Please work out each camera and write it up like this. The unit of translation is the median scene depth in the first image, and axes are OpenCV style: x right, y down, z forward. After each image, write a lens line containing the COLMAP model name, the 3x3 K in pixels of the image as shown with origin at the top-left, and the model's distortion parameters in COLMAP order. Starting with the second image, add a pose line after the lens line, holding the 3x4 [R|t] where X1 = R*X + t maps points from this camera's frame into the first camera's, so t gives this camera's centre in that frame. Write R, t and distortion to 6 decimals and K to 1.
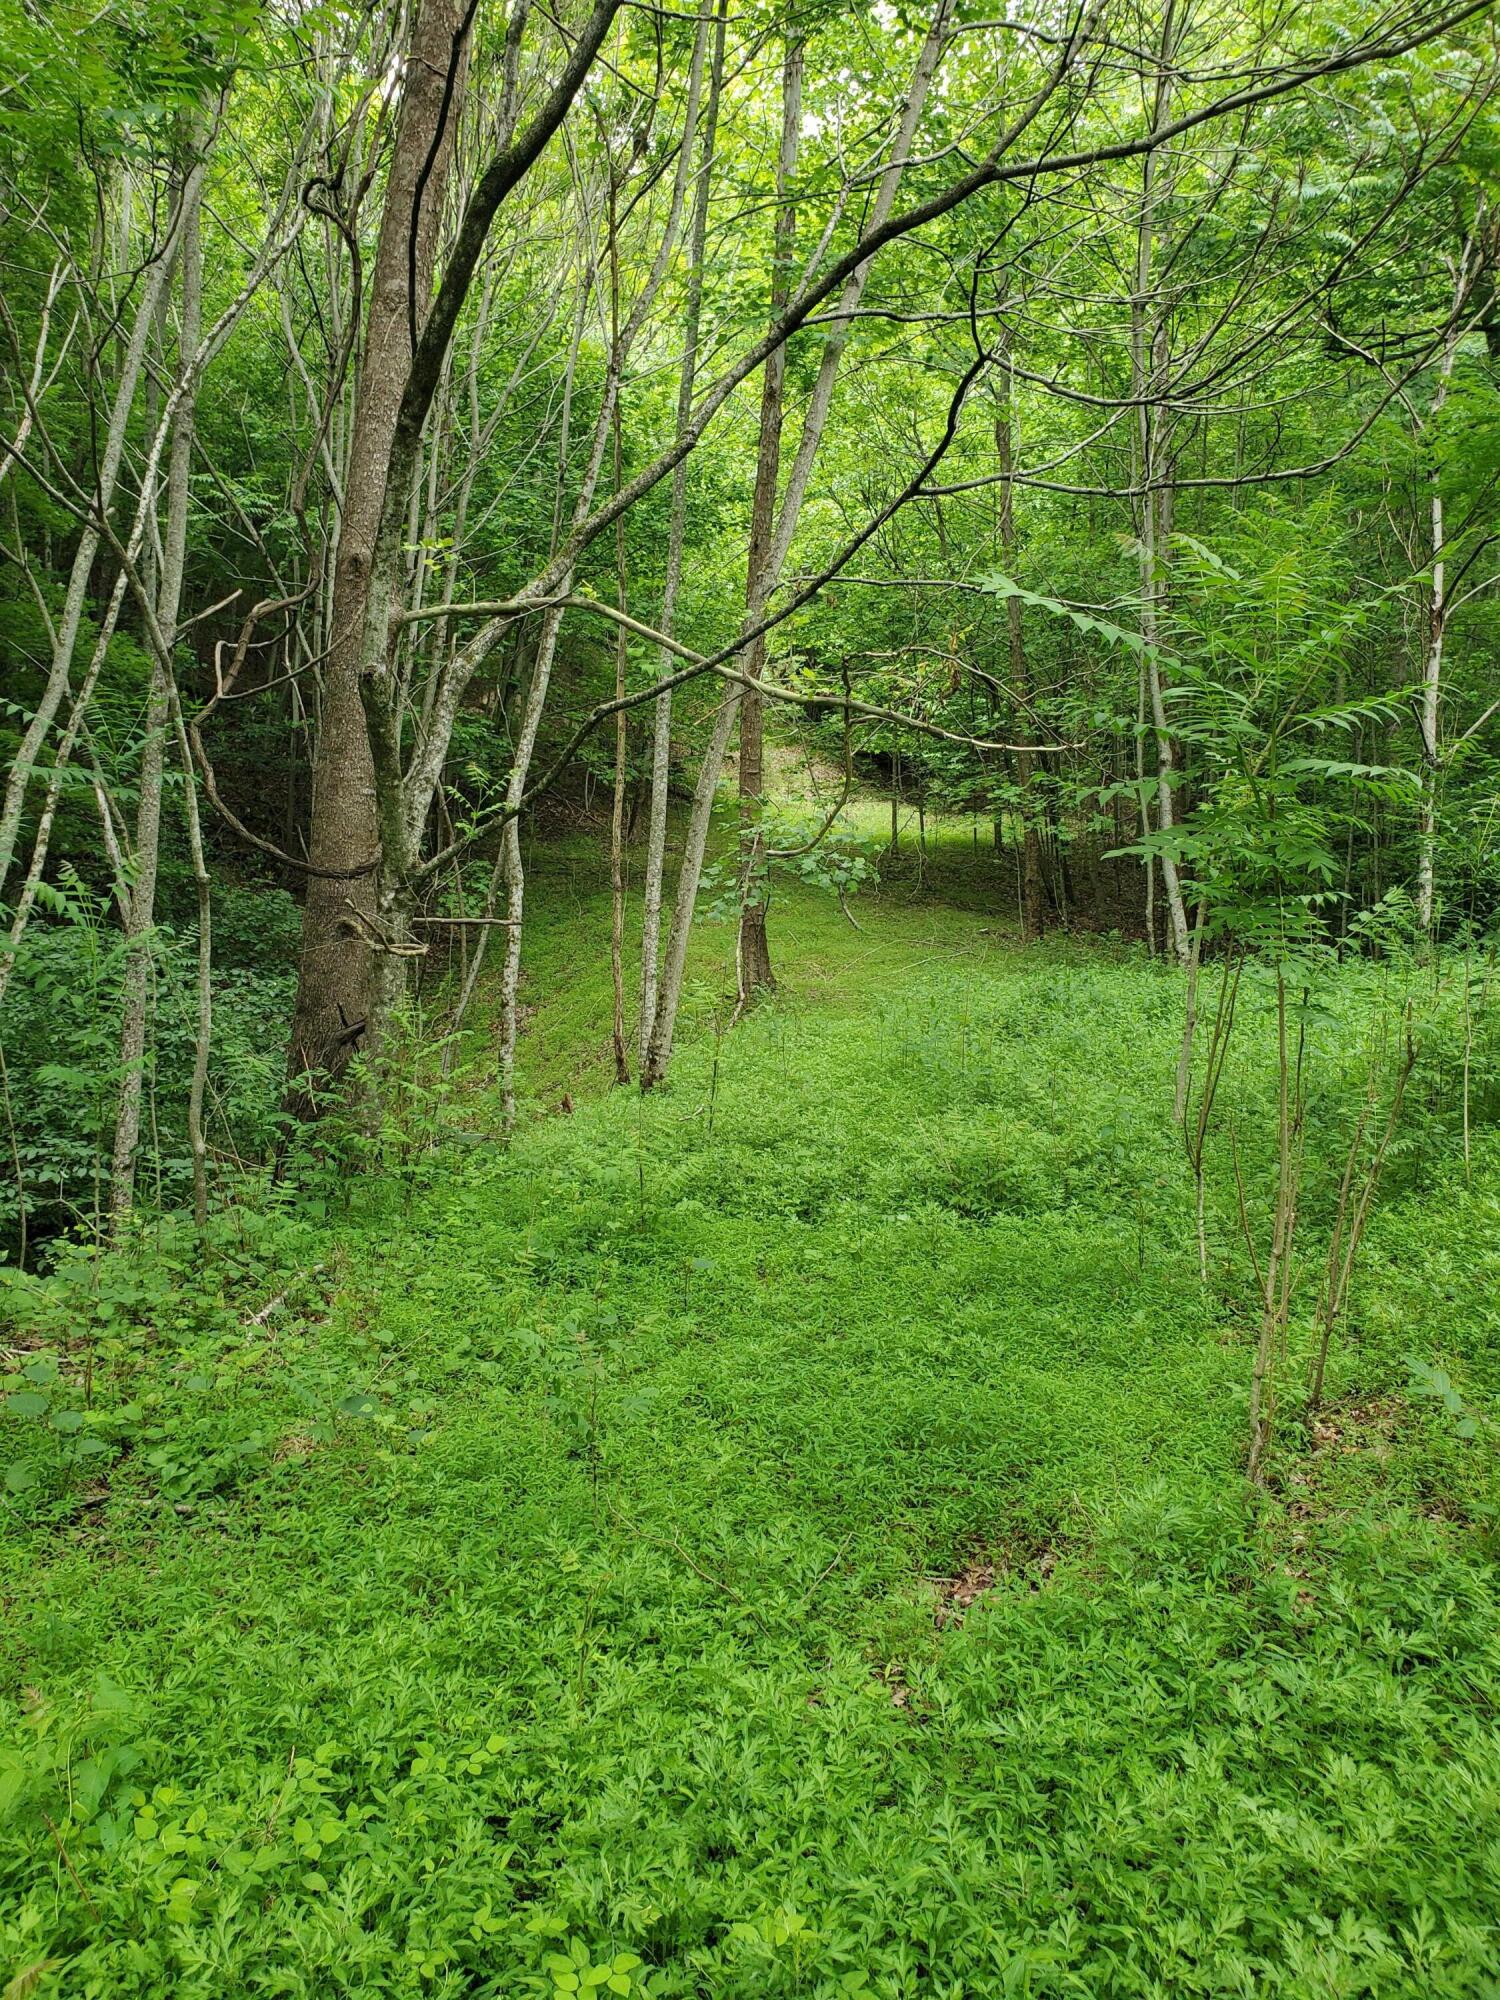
lens RADIAL K [[1547.9, 0, 754.9], [0, 1547.9, 970.0], [0, 0, 1]] dist [0.032913, -0.028779]
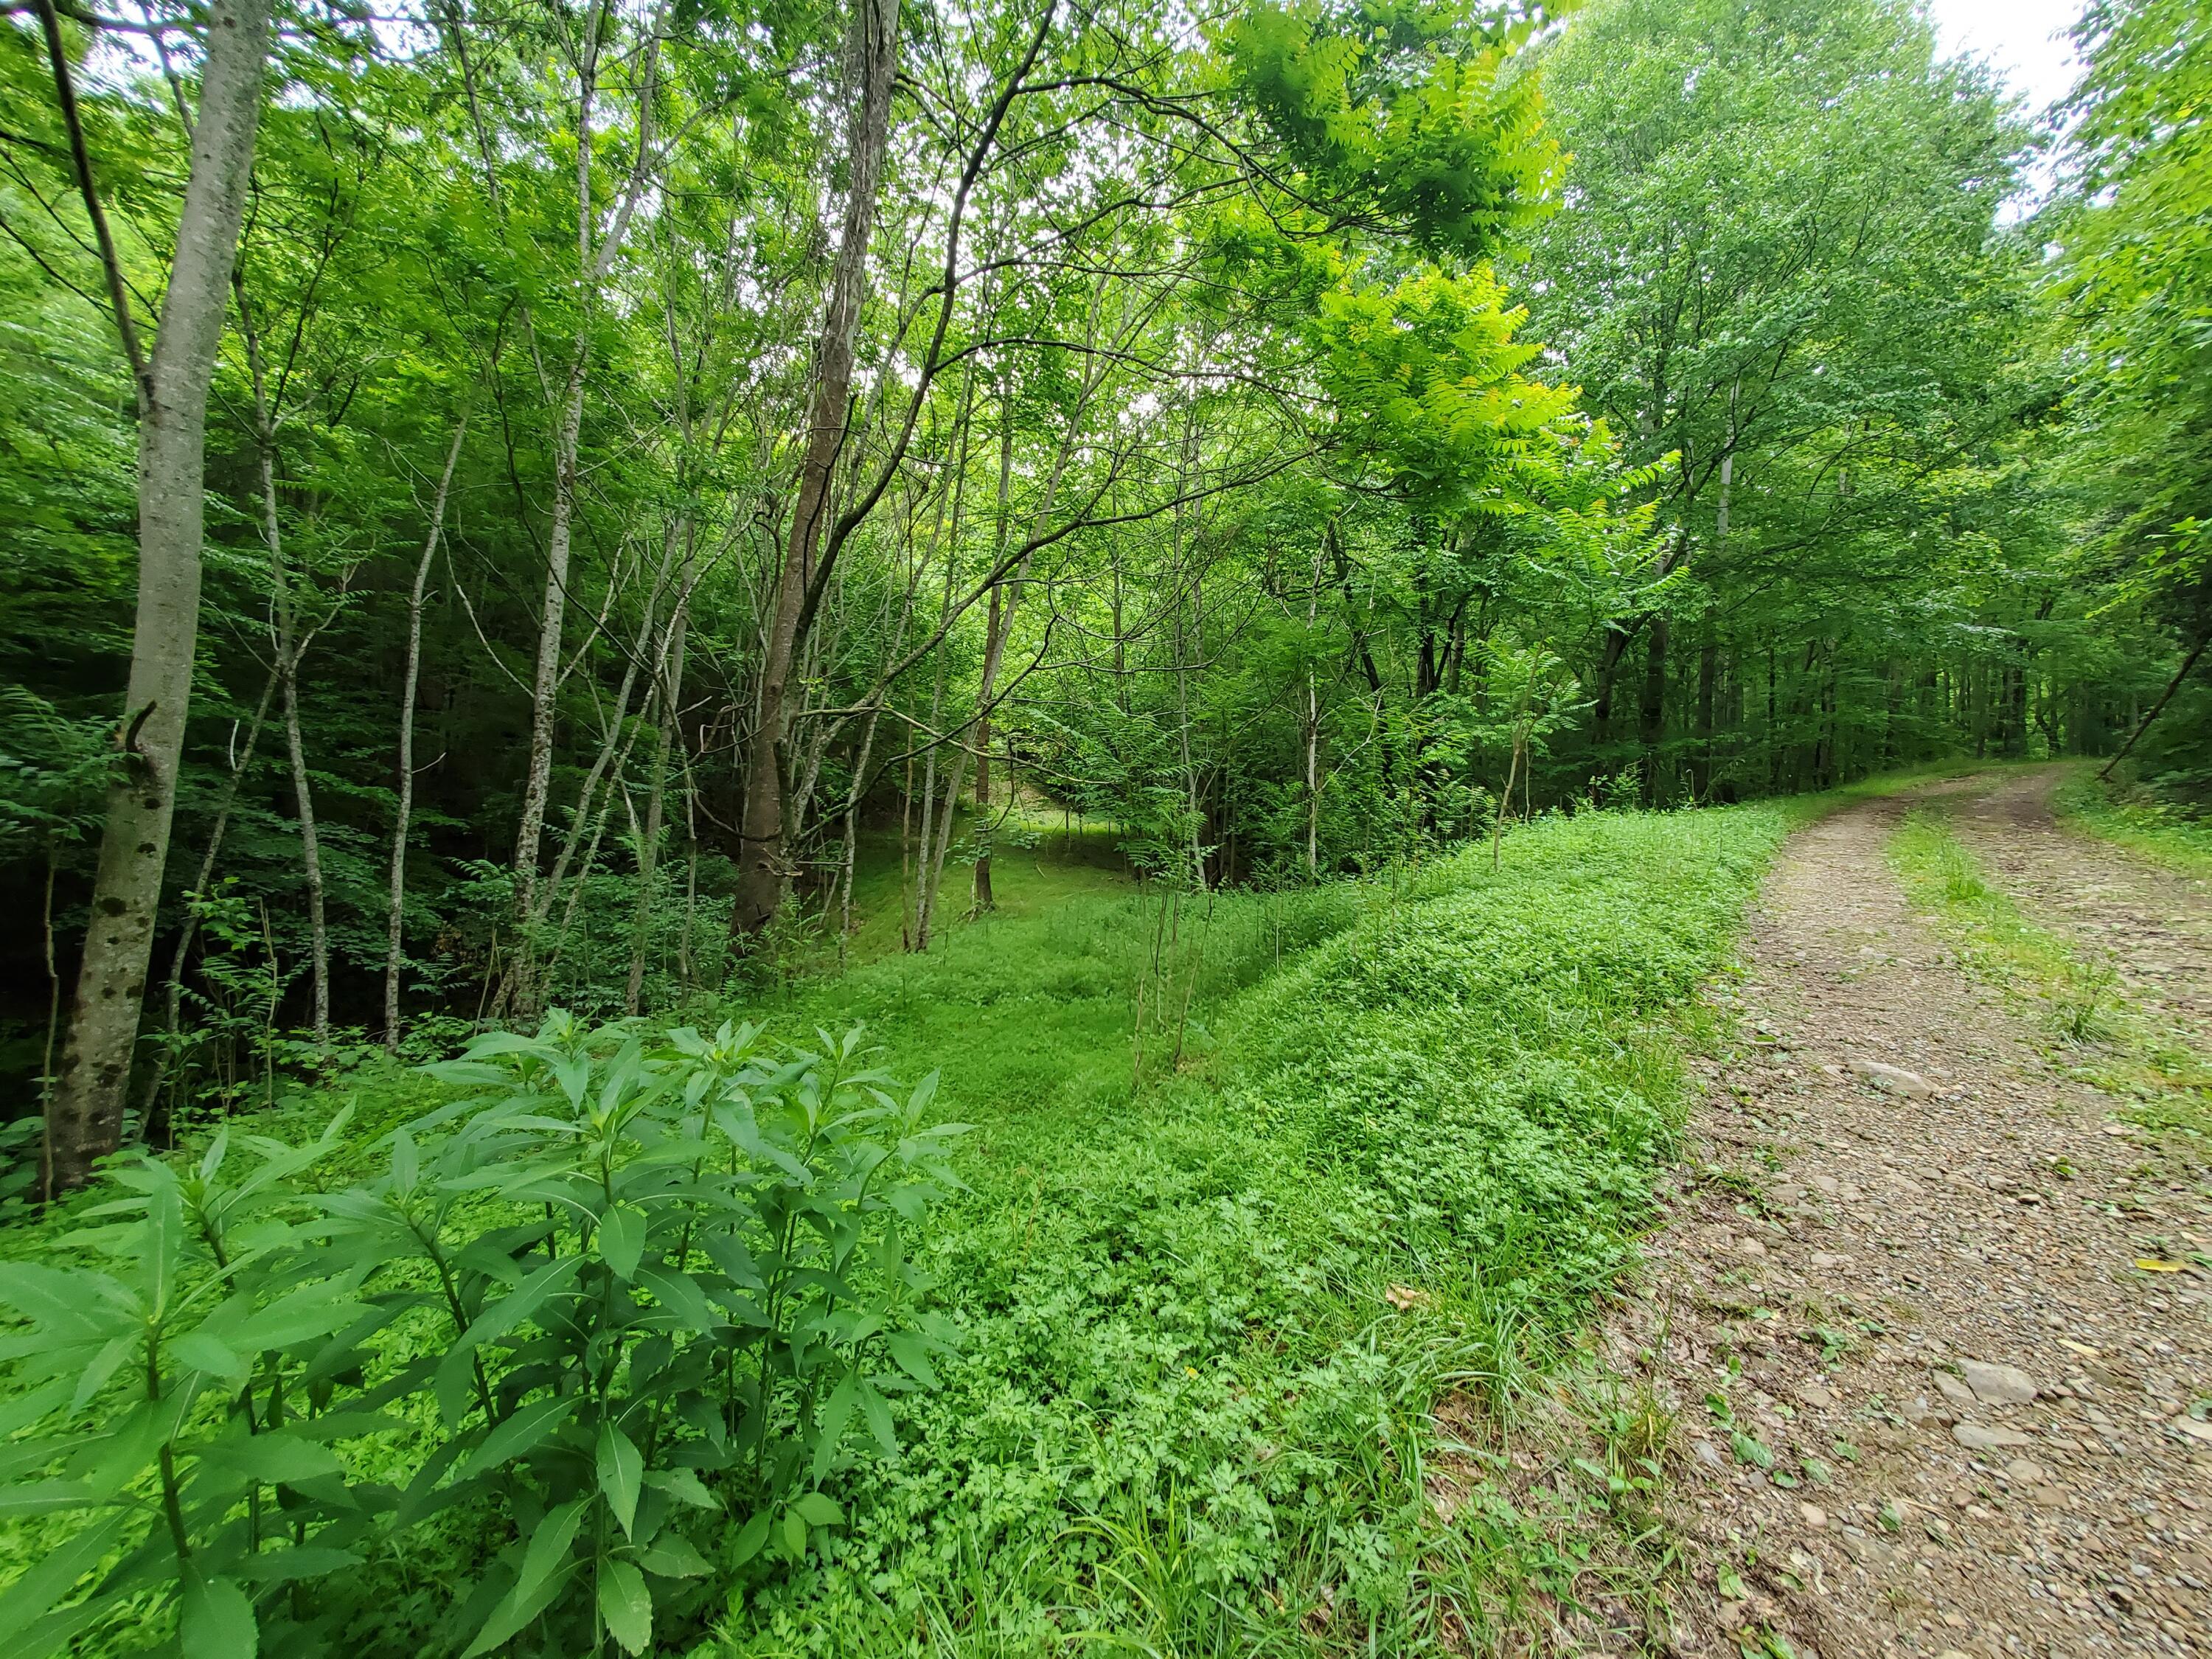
lens RADIAL K [[869.7, 0, 1094.4], [0, 869.7, 821.3], [0, 0, 1]] dist [0.001206, -0.001082]
pose [[0.993986, 0.009561, 0.109089, 0.031809], [0.001160, 0.995206, -0.097796, 0.019810], [-0.109501, 0.097334, 0.989210, -0.130689]]
